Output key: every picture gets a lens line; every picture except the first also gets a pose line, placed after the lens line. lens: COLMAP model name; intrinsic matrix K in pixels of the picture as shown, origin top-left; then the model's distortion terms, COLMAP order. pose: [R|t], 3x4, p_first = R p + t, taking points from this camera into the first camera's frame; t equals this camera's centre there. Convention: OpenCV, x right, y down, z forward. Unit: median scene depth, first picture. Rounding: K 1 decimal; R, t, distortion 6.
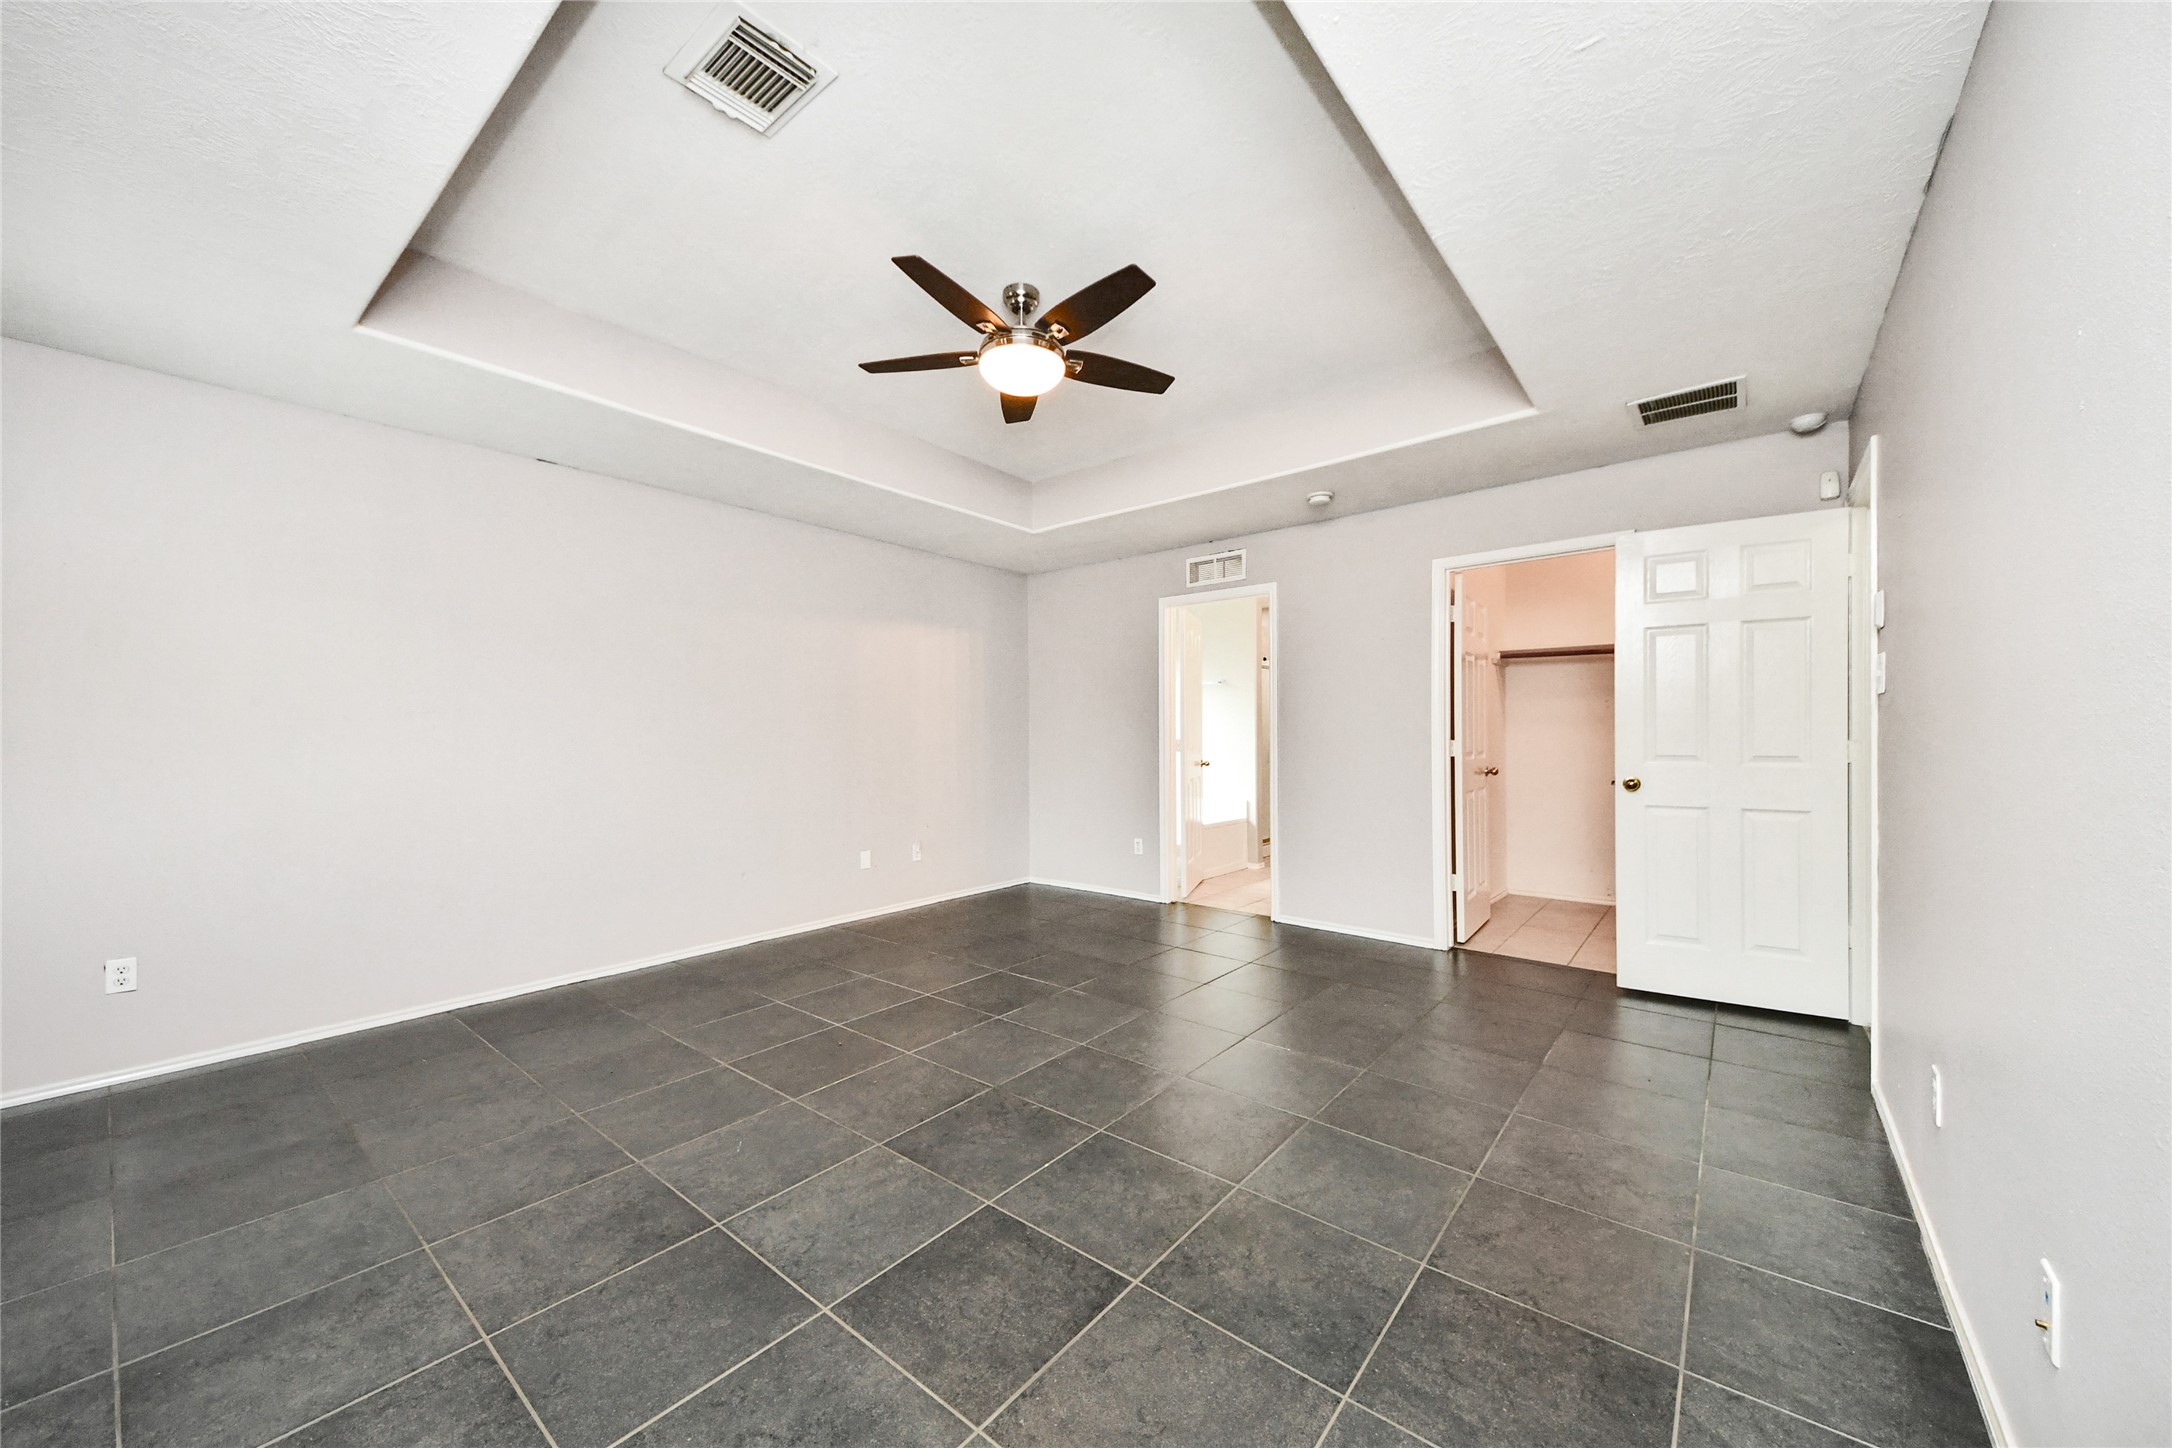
lens RADIAL K [[847.7, 0, 1140.0], [0, 847.7, 707.8], [0, 0, 1]] dist [0.016727, -0.007481]
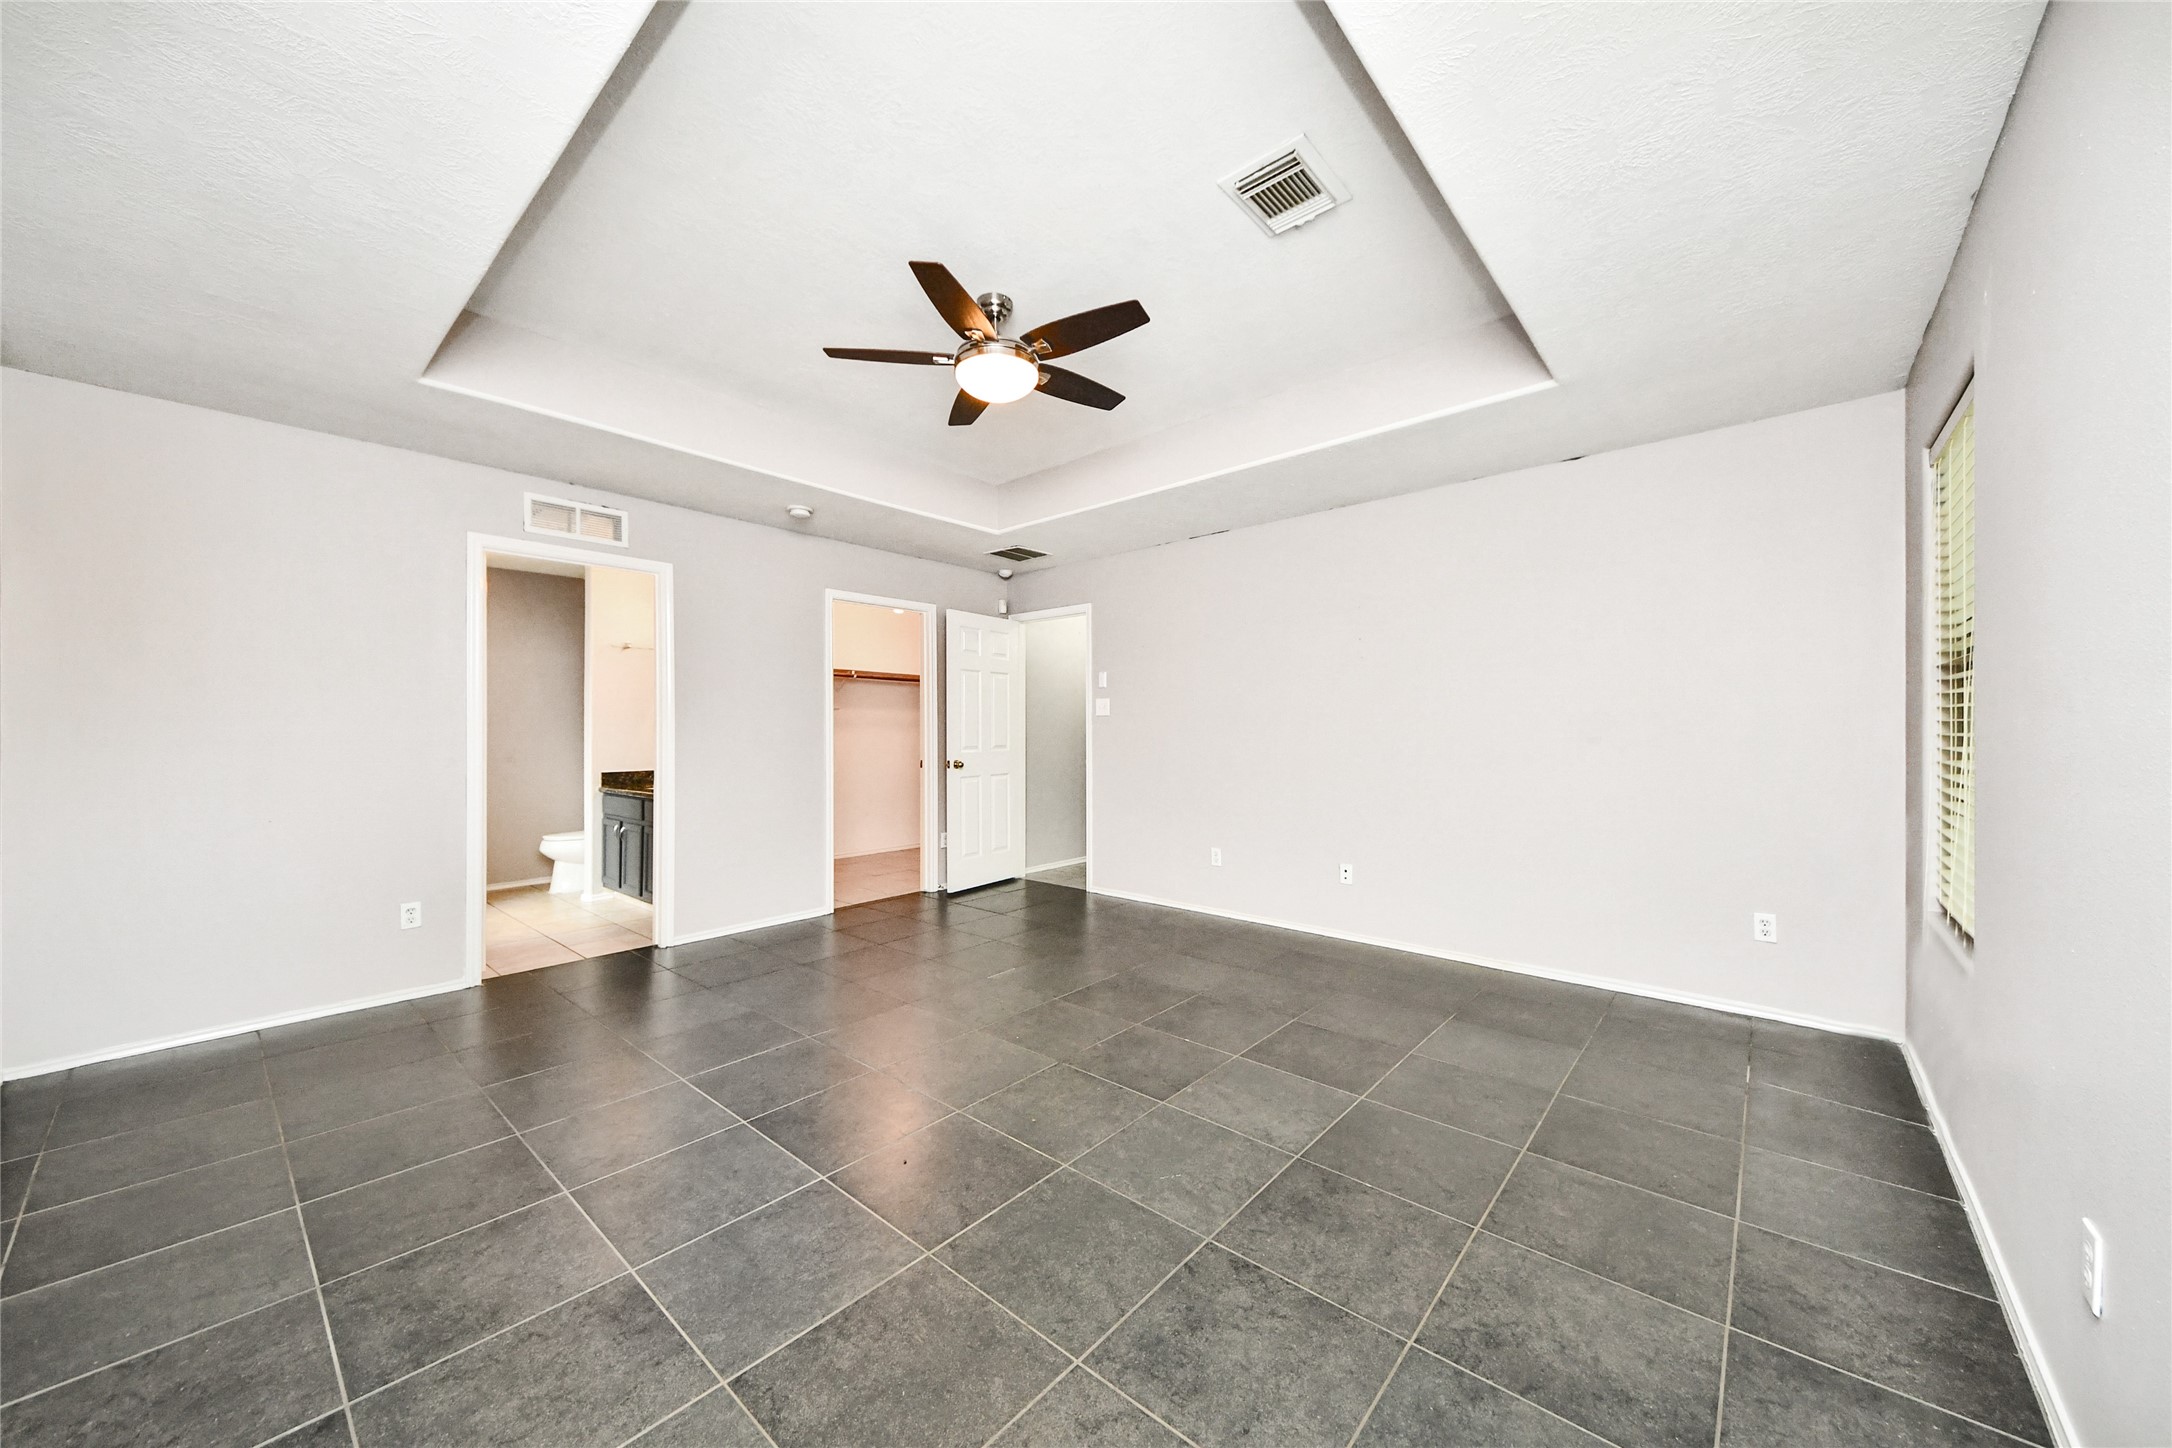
lens RADIAL K [[782.8, 0, 1075.1], [0, 782.8, 727.3], [0, 0, 1]] dist [0.022629, -0.014107]
pose [[0.045598, -0.003913, 0.998952, -1.336649], [-0.006930, 0.999967, 0.004233, 0.016716], [-0.998936, -0.007116, 0.045570, 1.067252]]
